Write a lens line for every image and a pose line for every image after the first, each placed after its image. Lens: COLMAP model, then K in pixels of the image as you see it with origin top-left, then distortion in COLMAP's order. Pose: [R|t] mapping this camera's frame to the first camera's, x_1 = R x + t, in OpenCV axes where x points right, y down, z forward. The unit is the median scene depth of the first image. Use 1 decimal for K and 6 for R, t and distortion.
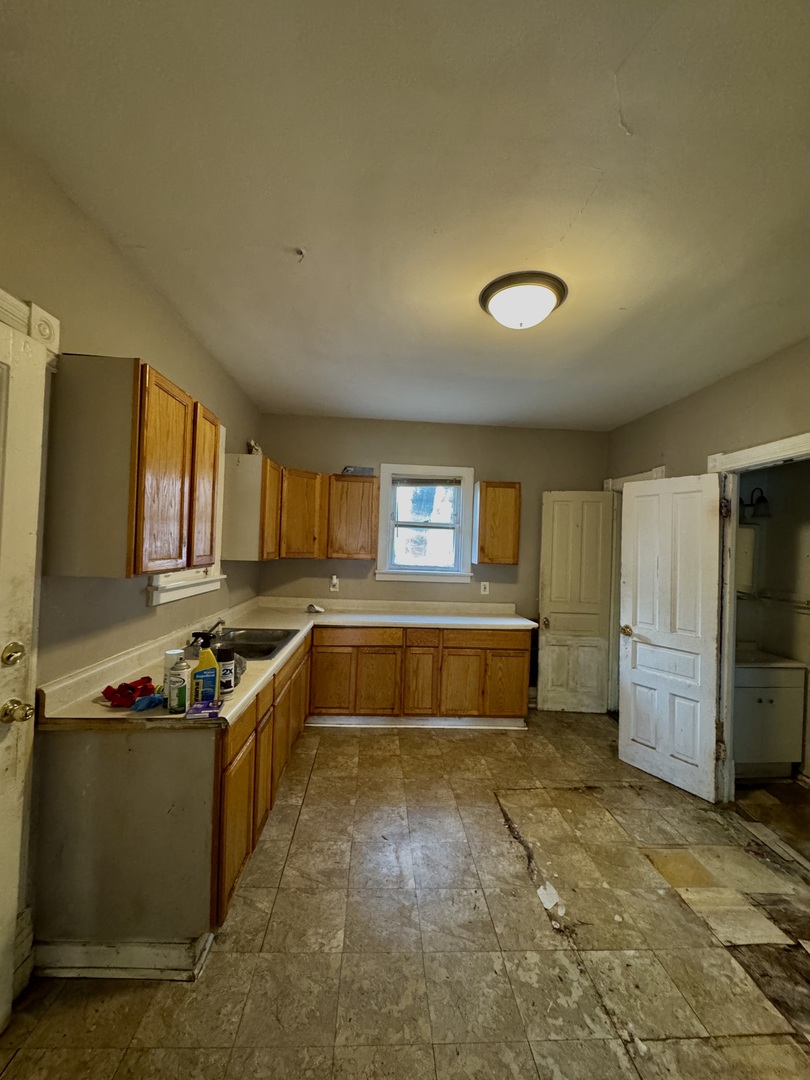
lens RADIAL K [[433.2, 0, 407.3], [0, 433.2, 539.1], [0, 0, 1]] dist [-0.001953, 0.000250]
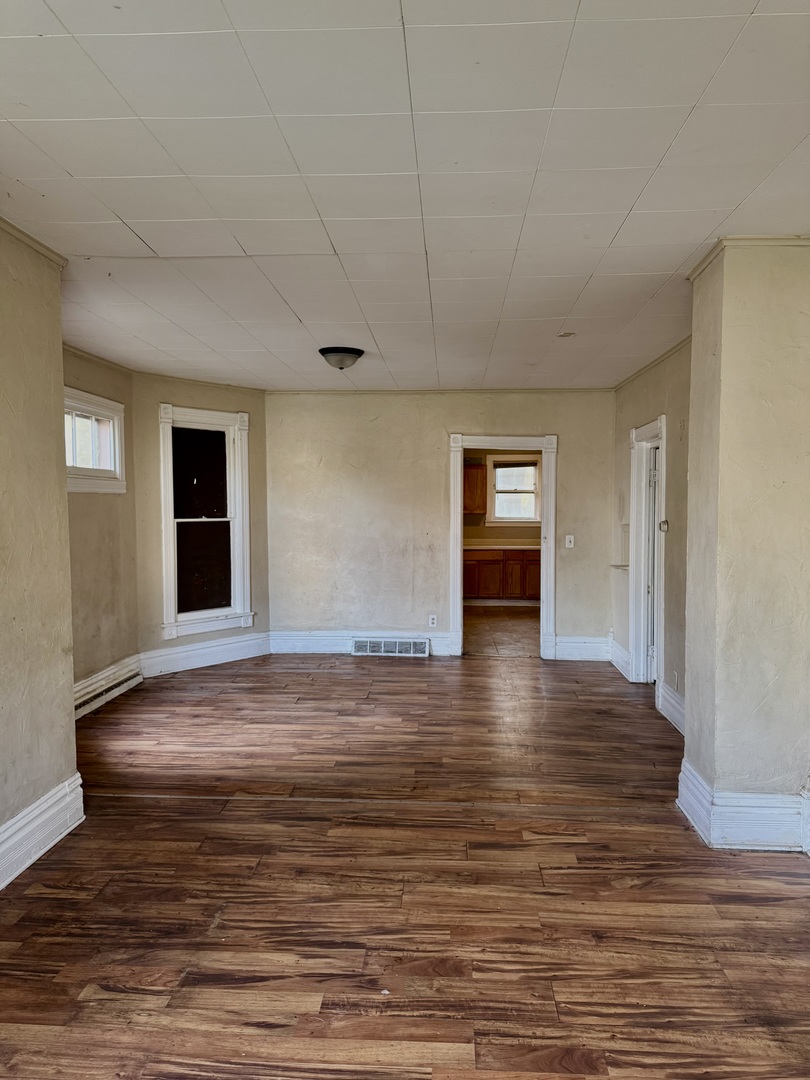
lens RADIAL K [[763.7, 0, 408.4], [0, 763.7, 538.6], [0, 0, 1]] dist [0.057301, -0.066620]
pose [[0.992178, -0.028706, -0.121488, -0.020652], [0.035795, 0.997756, 0.056579, -0.054491], [0.119591, -0.060485, 0.990979, -3.095378]]
